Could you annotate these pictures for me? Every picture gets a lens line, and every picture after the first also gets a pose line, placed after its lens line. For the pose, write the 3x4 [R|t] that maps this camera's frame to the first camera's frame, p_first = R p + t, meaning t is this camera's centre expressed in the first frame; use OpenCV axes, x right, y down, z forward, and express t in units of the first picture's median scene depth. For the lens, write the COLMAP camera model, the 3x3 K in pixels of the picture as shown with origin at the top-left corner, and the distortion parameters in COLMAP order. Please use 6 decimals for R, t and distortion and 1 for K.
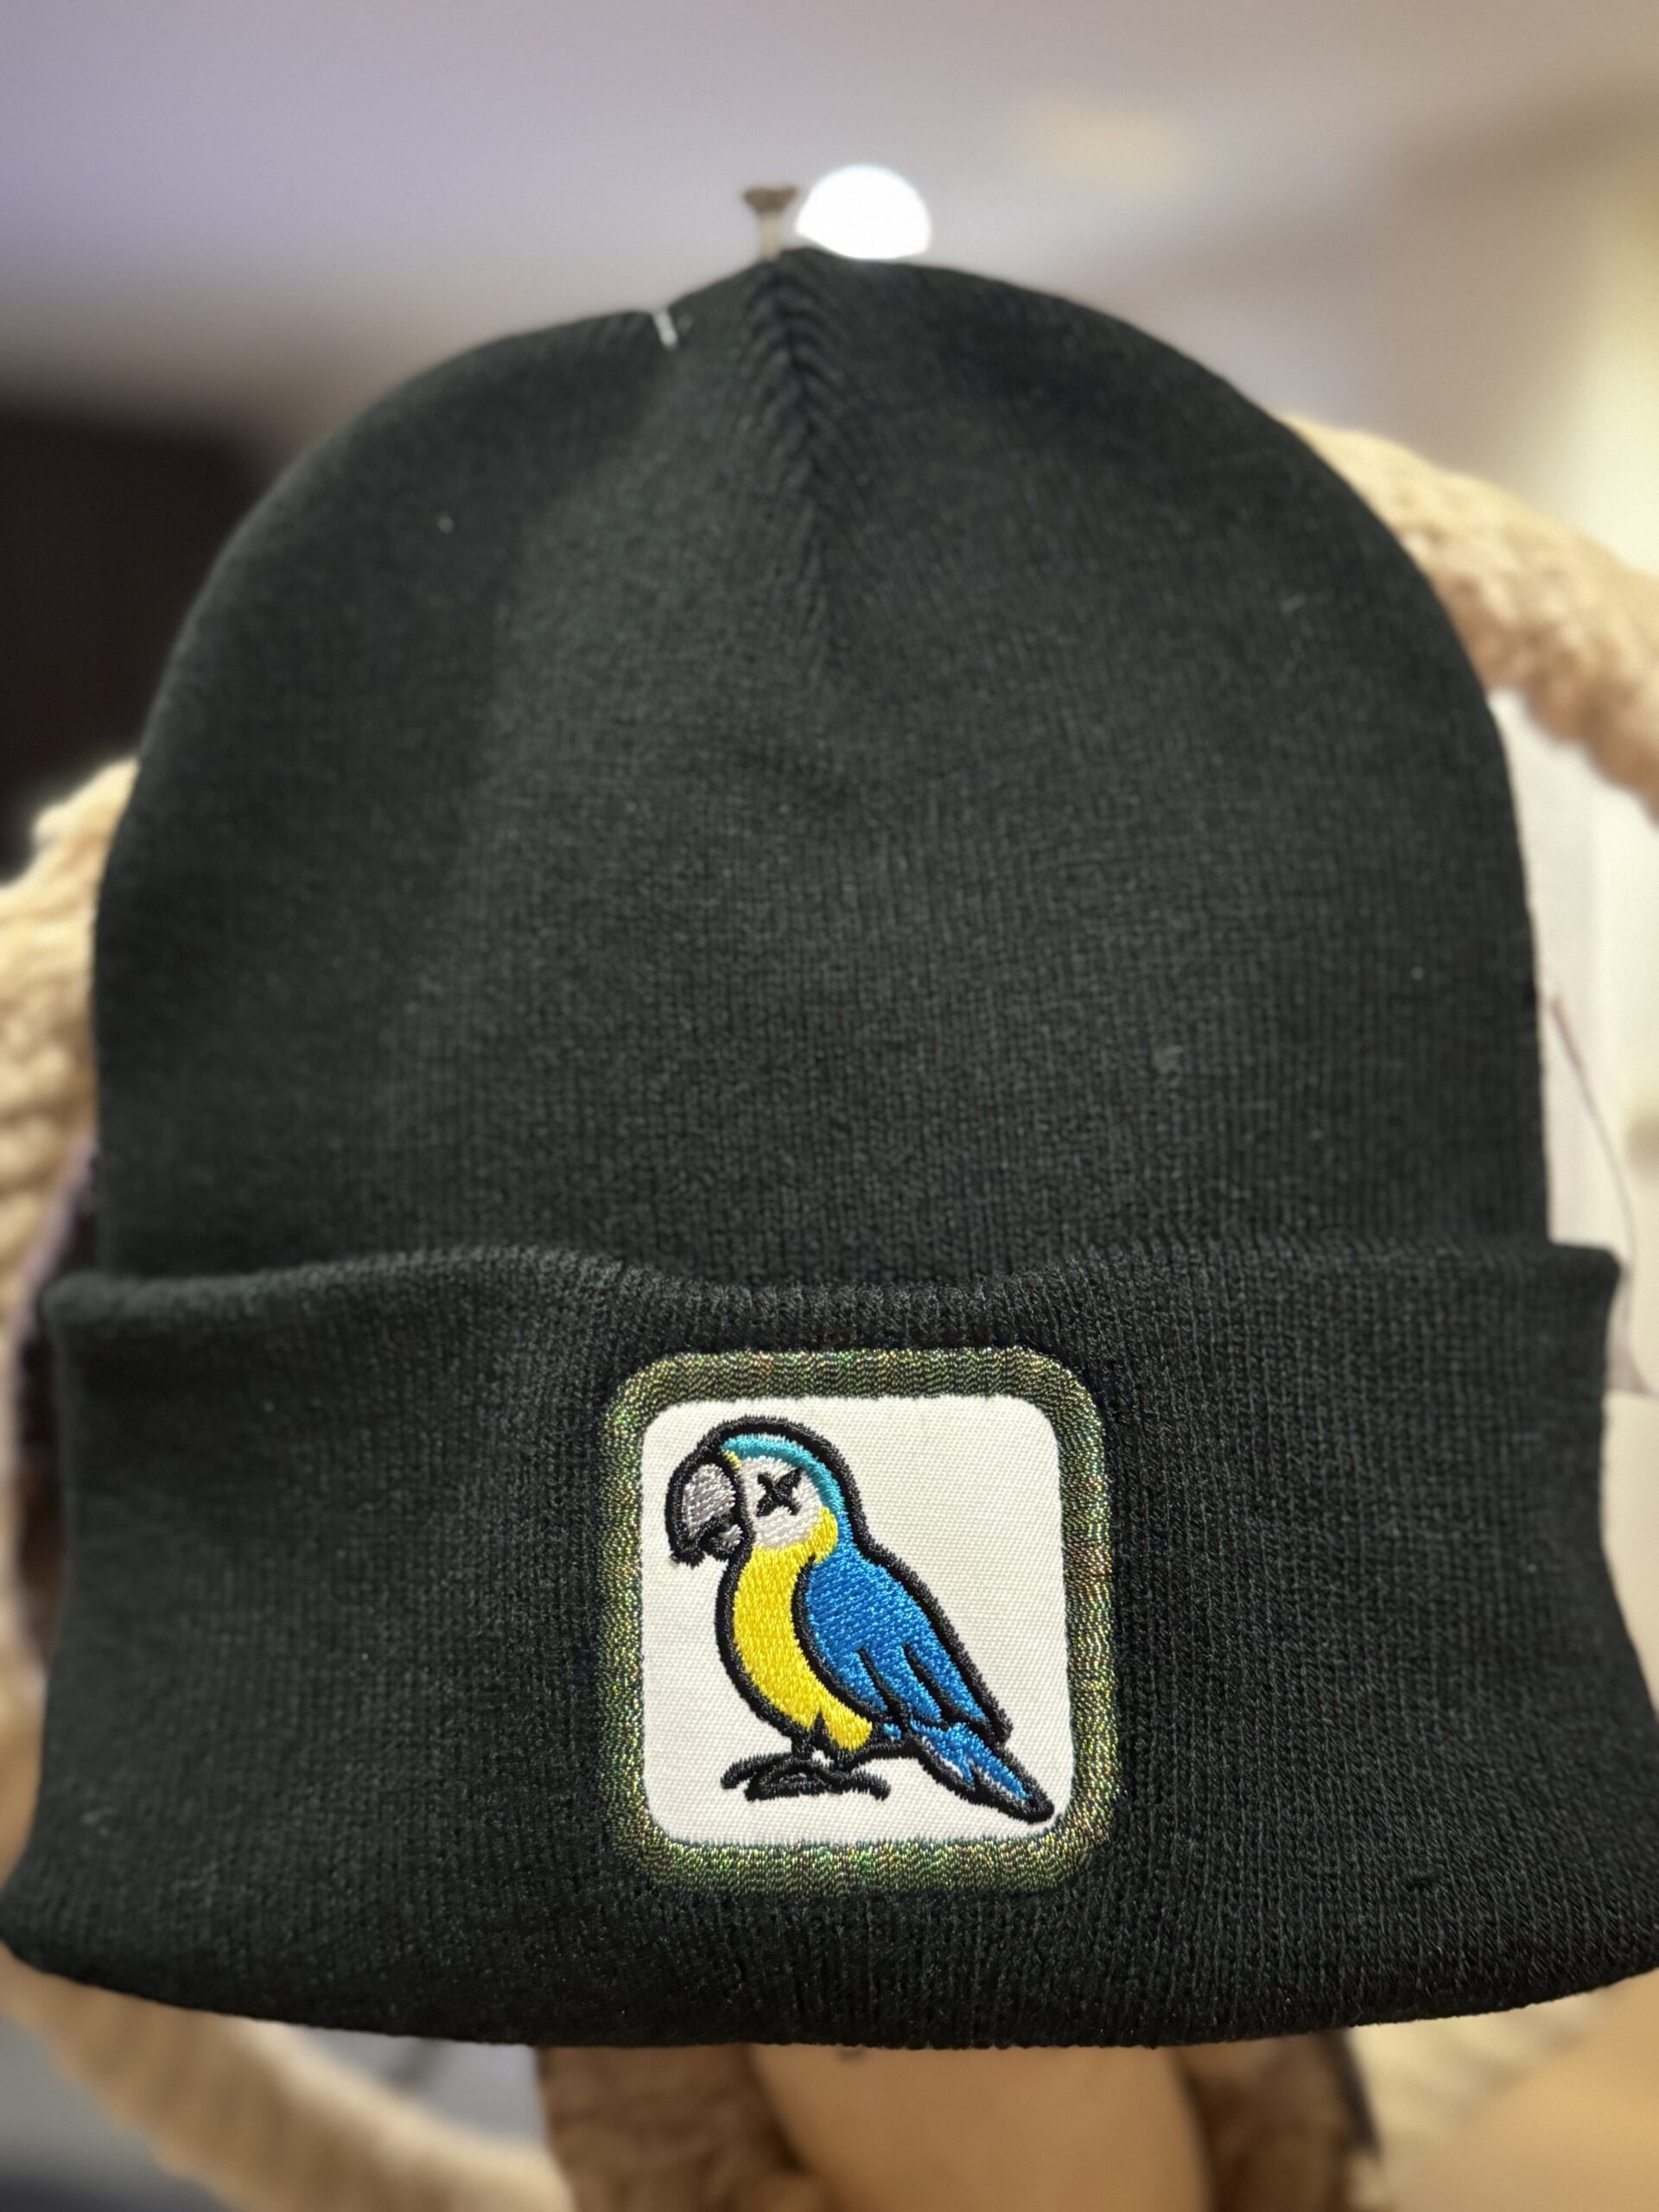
lens RADIAL K [[2380.1, 0, 840.1], [0, 2380.1, 1089.3], [0, 0, 1]] dist [0.119926, 0.000000]
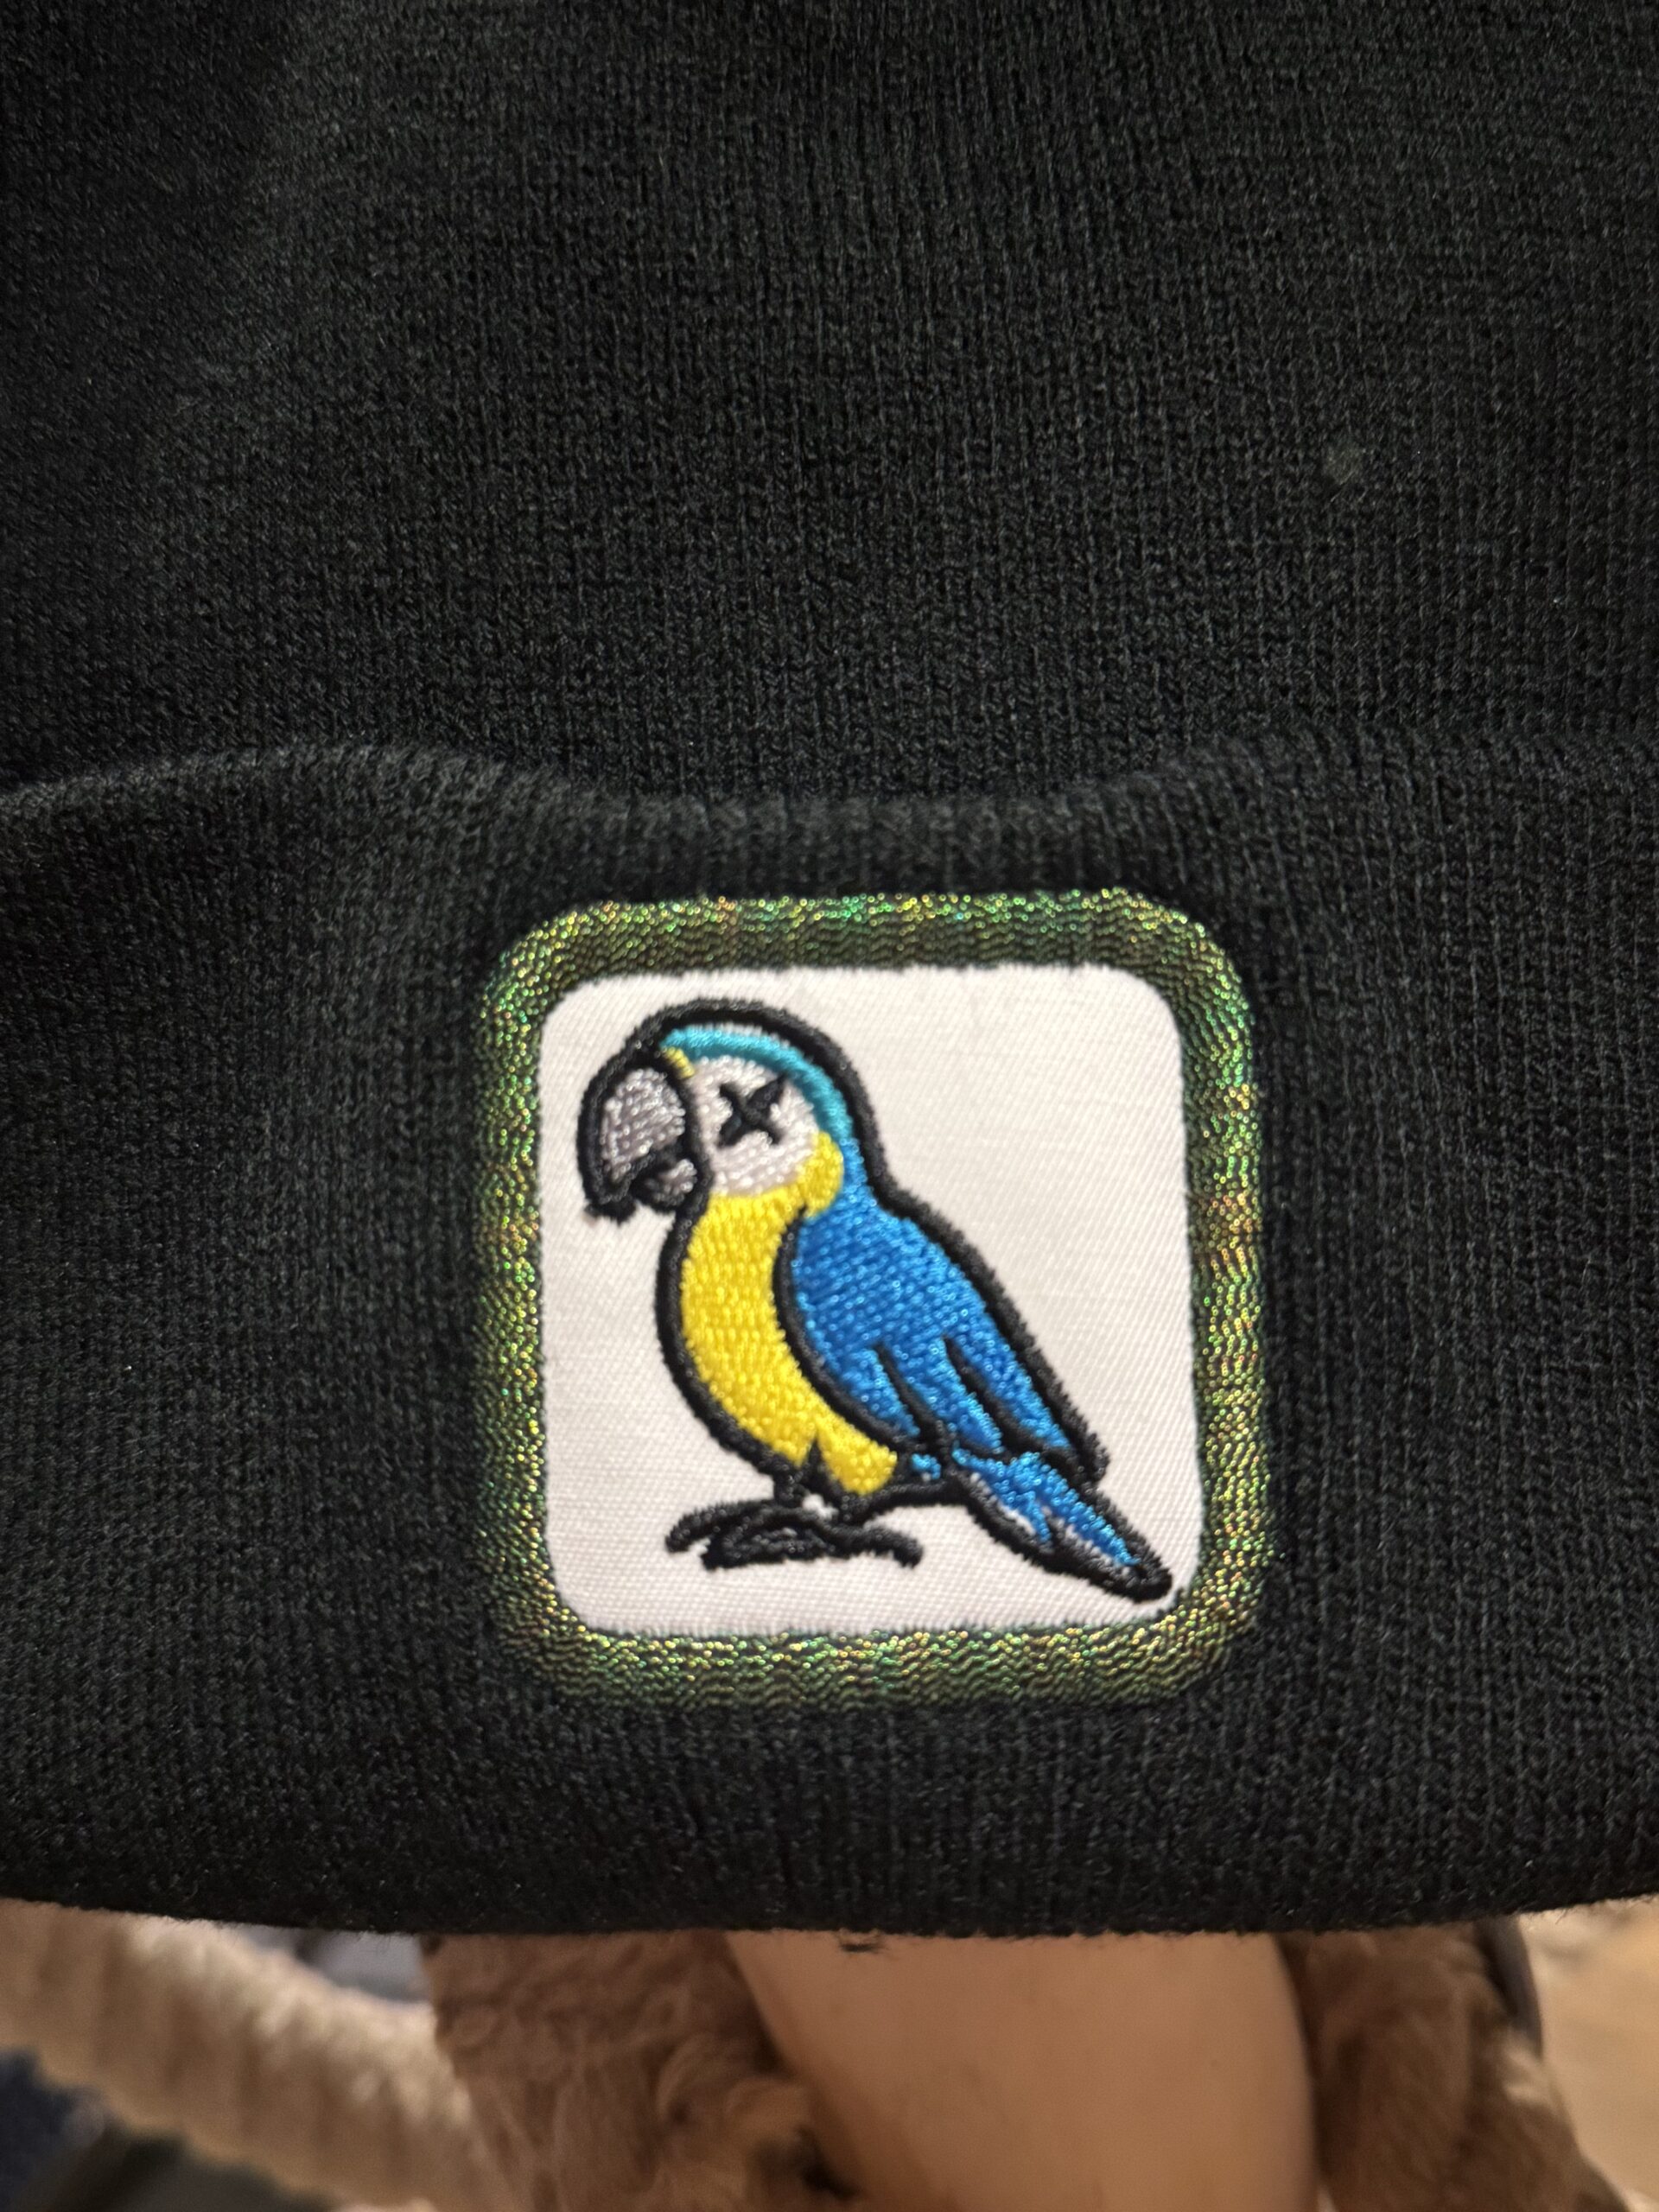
lens RADIAL K [[2380.1, 0, 842.4], [0, 2380.1, 1100.9], [0, 0, 1]] dist [0.119926, 0.000000]
pose [[0.999881, -0.001470, 0.015360, -0.010611], [0.000212, 0.996665, 0.081600, 0.112195], [-0.015428, -0.081587, 0.996547, 0.352612]]
